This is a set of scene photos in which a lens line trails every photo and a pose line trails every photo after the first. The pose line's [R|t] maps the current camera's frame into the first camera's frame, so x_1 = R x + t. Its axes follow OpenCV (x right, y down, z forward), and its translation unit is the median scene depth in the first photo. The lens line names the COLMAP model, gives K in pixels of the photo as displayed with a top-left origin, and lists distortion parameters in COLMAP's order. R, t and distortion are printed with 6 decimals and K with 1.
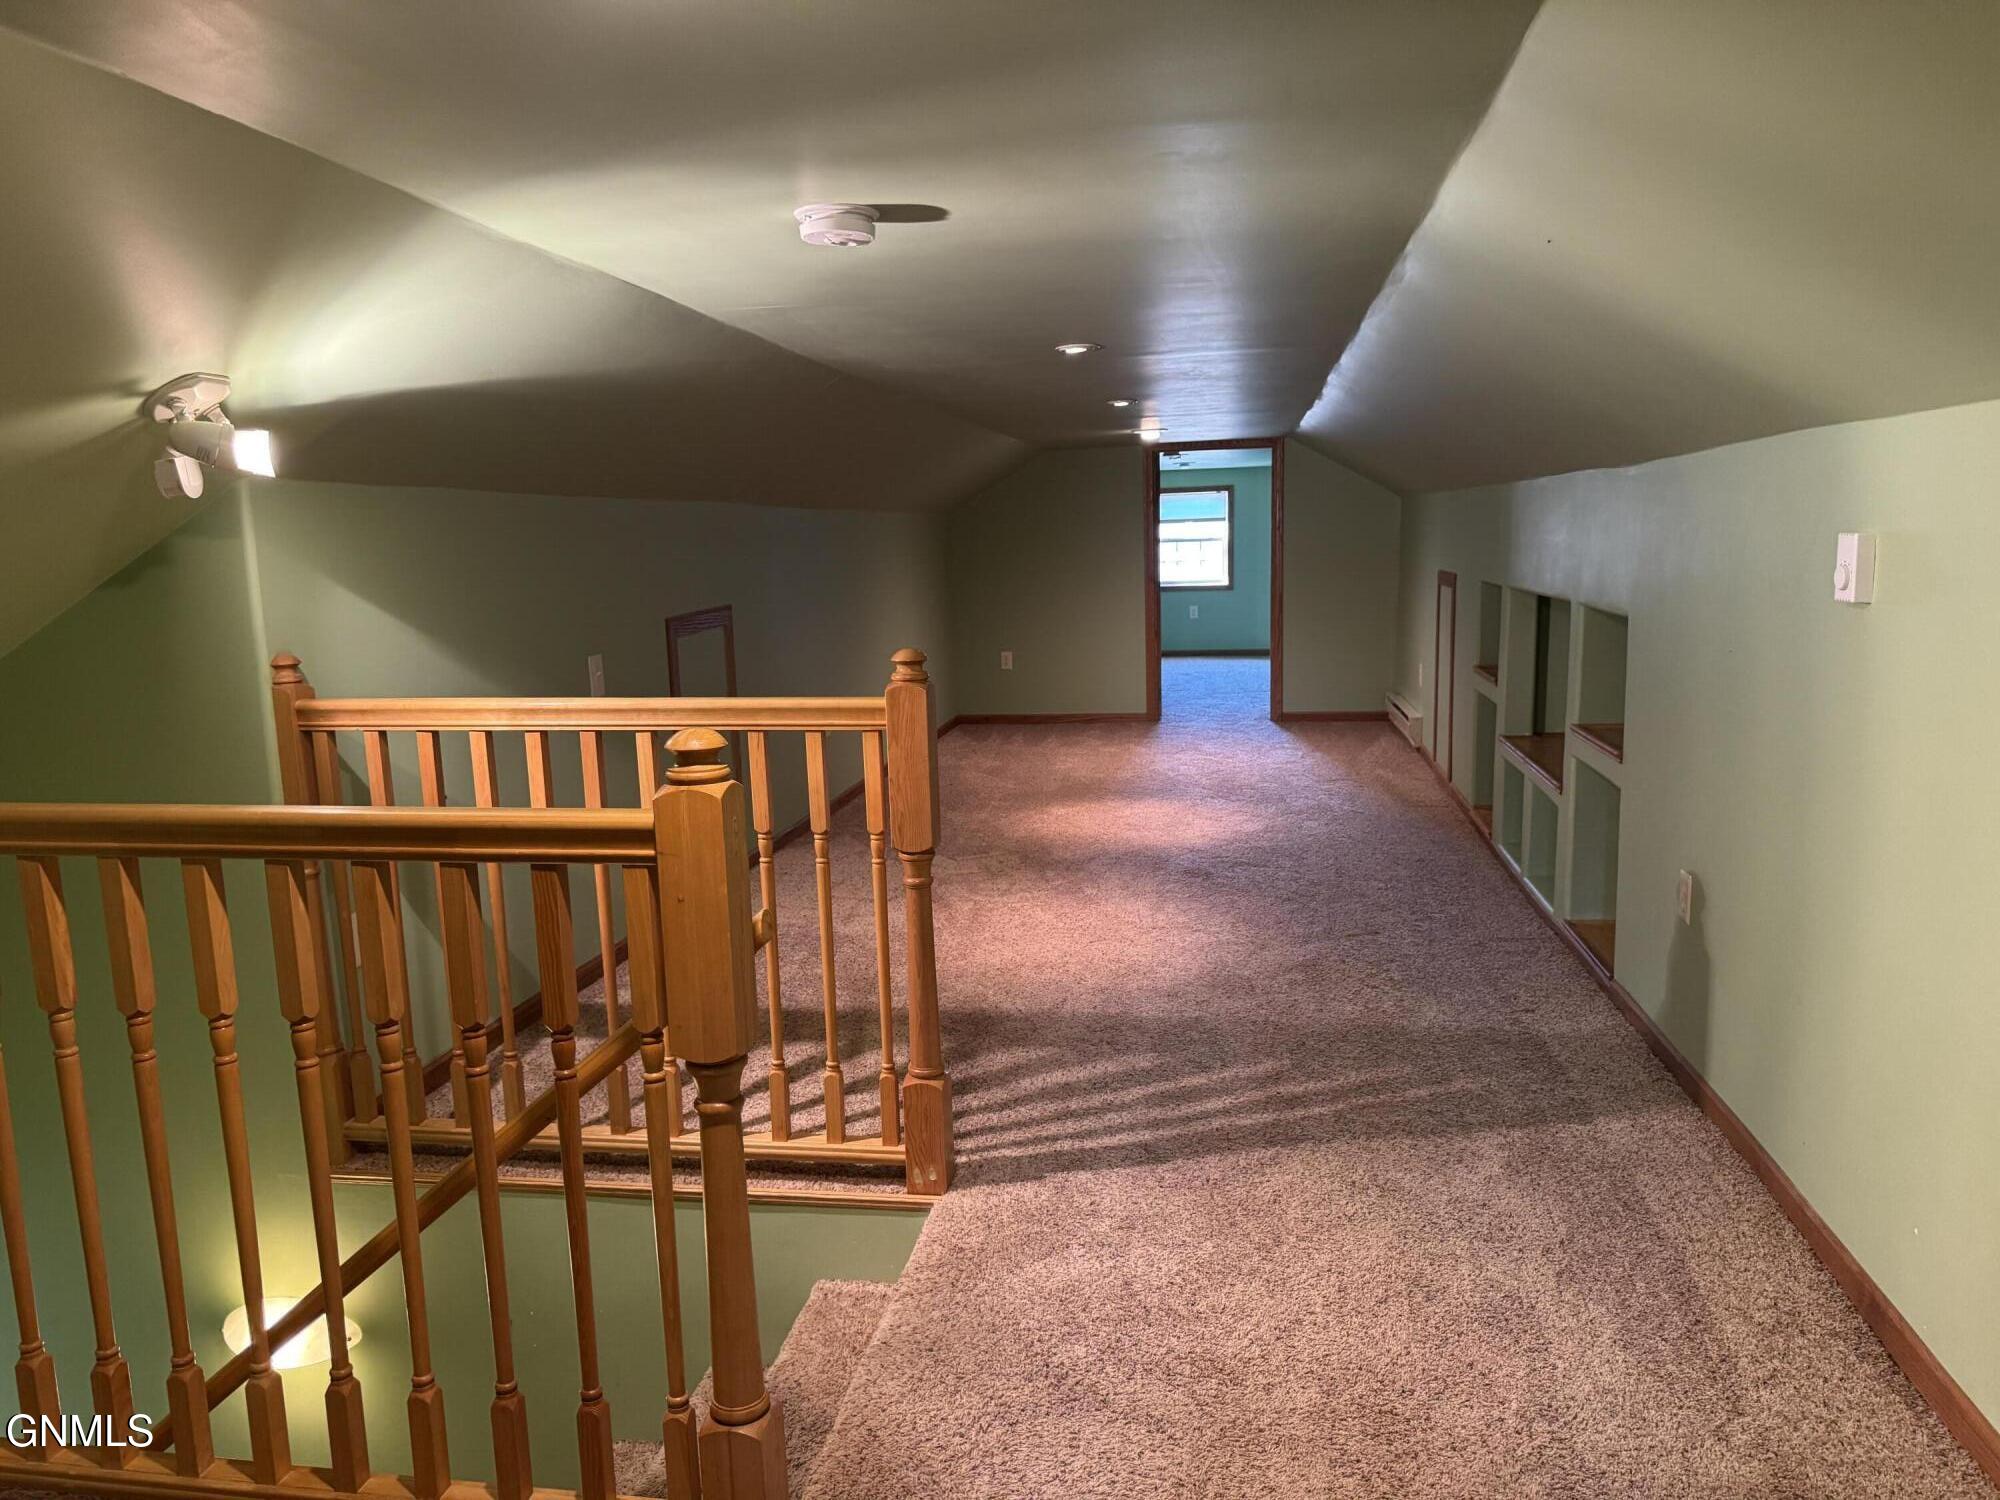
lens RADIAL K [[1400.3, 0, 1000.7], [0, 1400.3, 758.9], [0, 0, 1]] dist [0.042195, -0.053243]
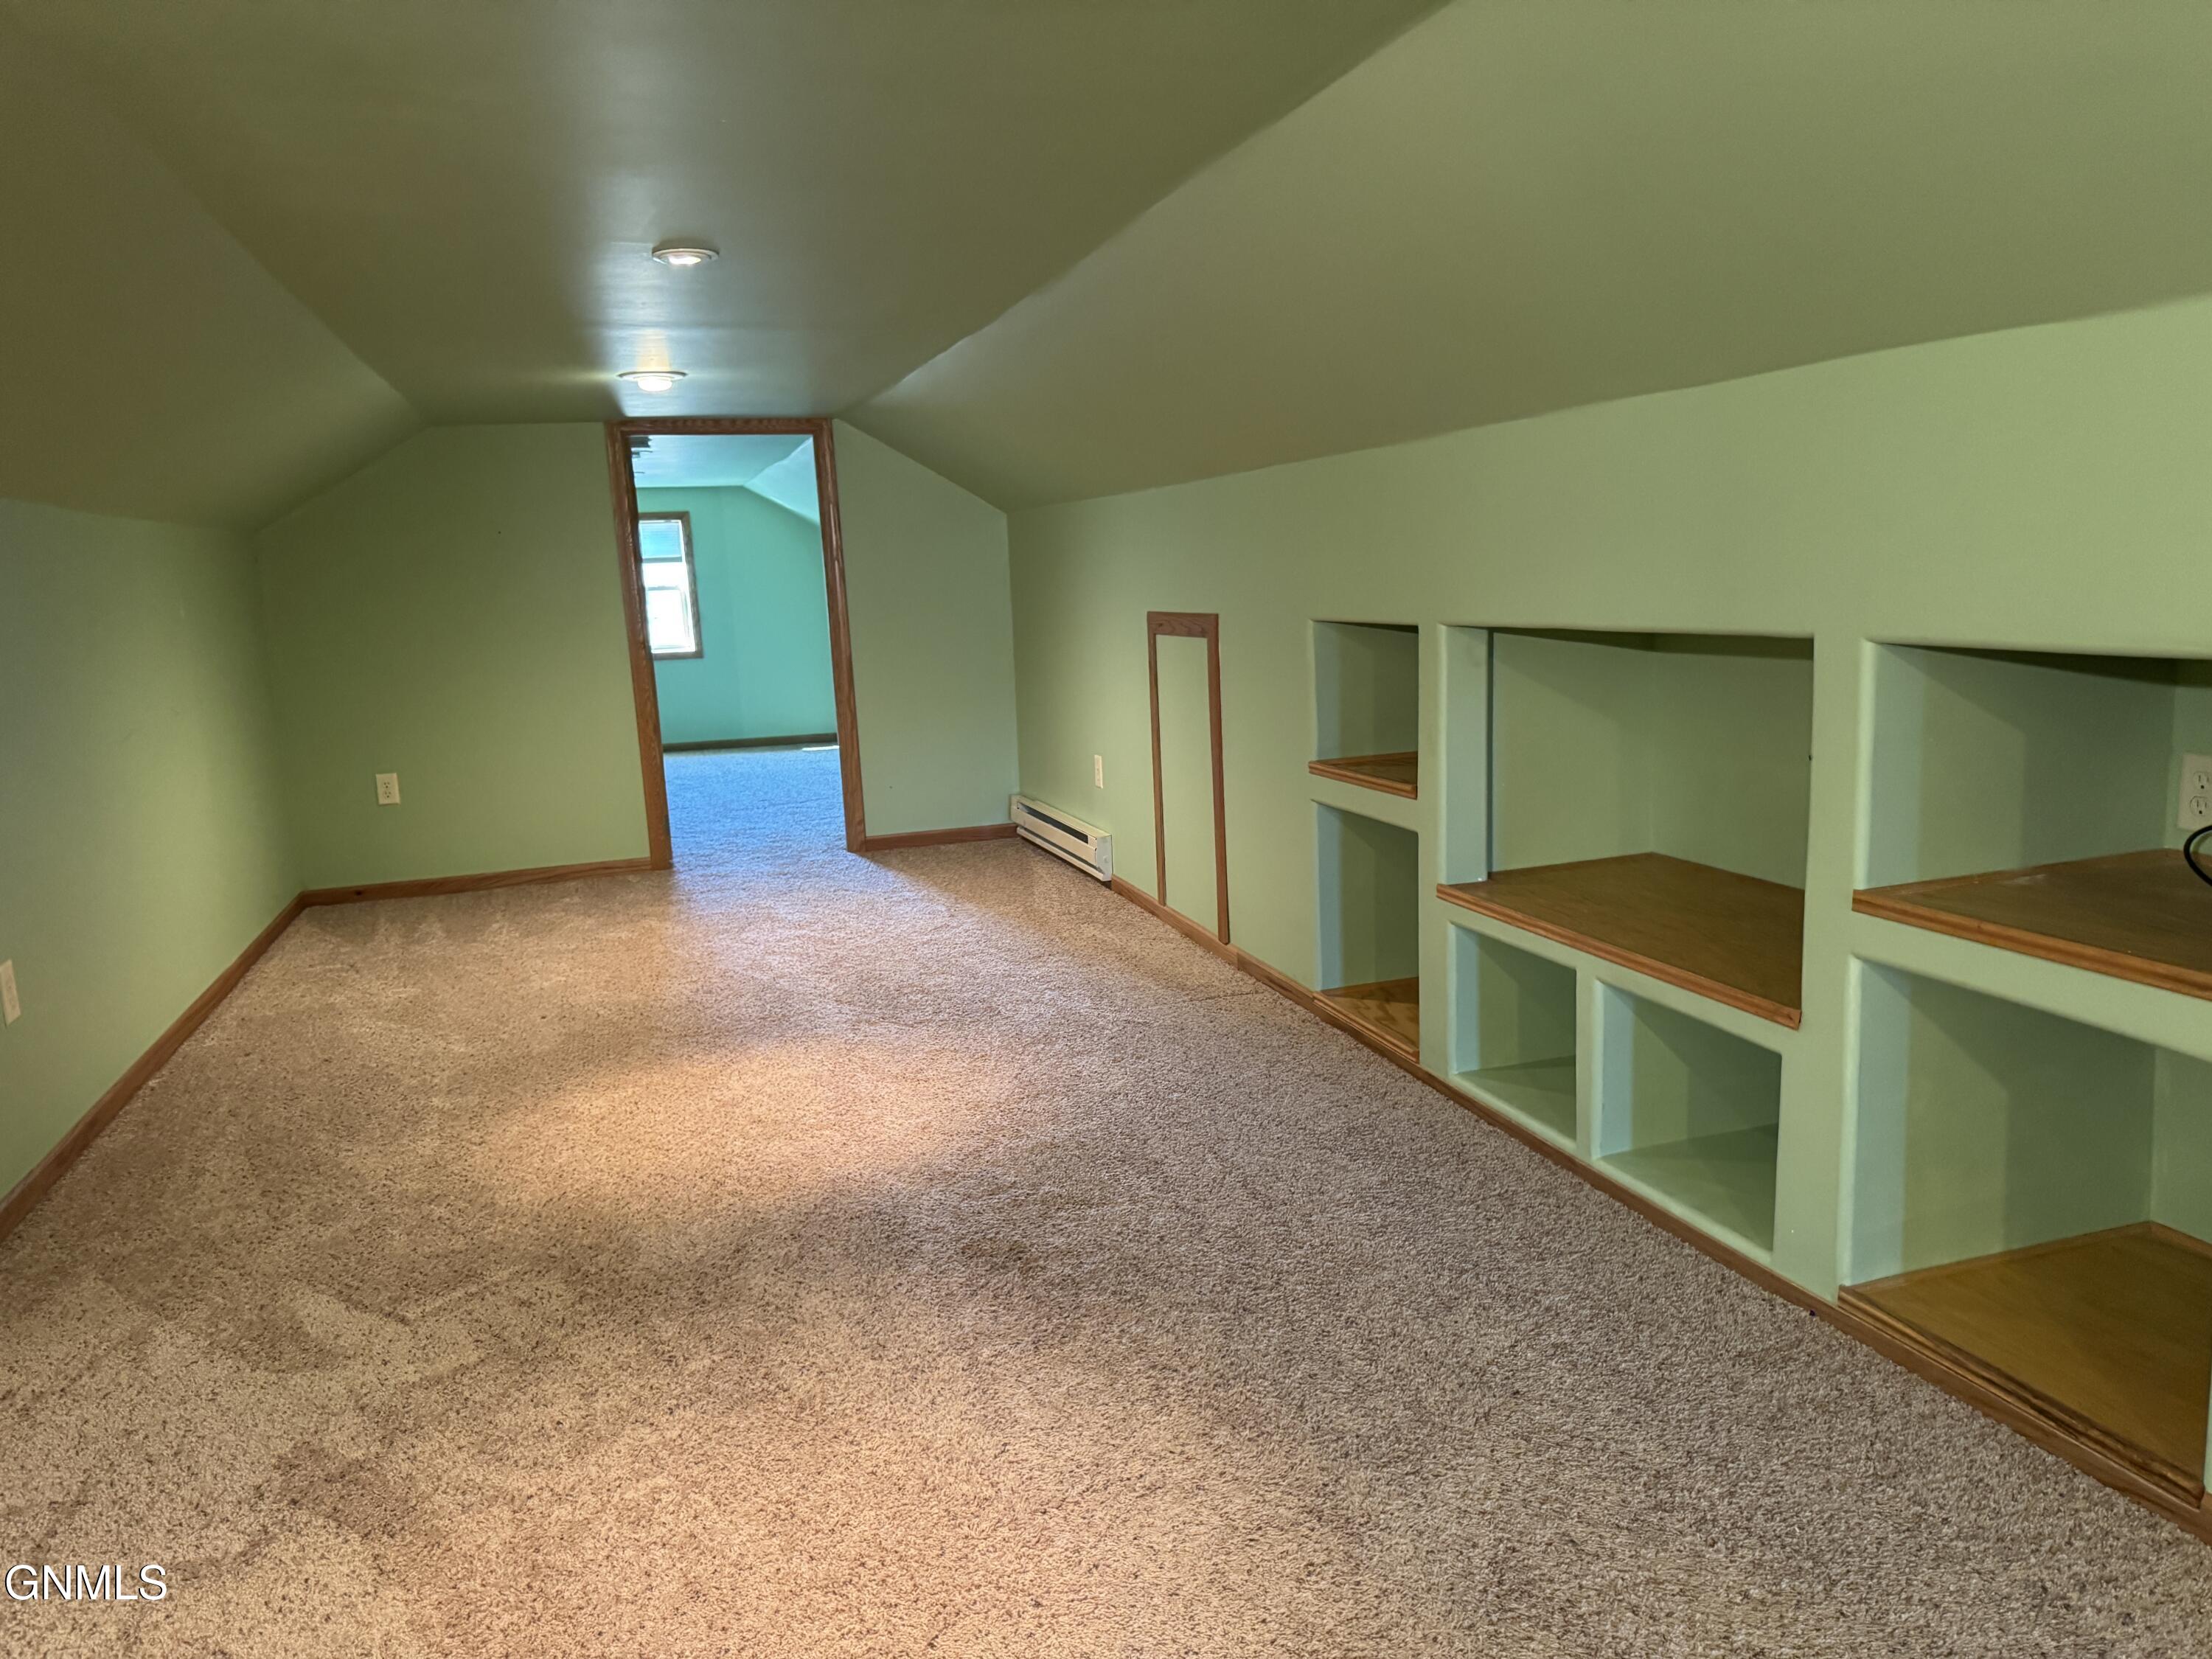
lens RADIAL K [[1548.7, 0, 1144.3], [0, 1548.7, 830.9], [0, 0, 1]] dist [0.042195, -0.053243]
pose [[0.878437, -0.088560, 0.469580, -0.030669], [0.092233, 0.995621, 0.015229, -0.041236], [-0.468872, 0.029934, 0.882759, 0.343057]]
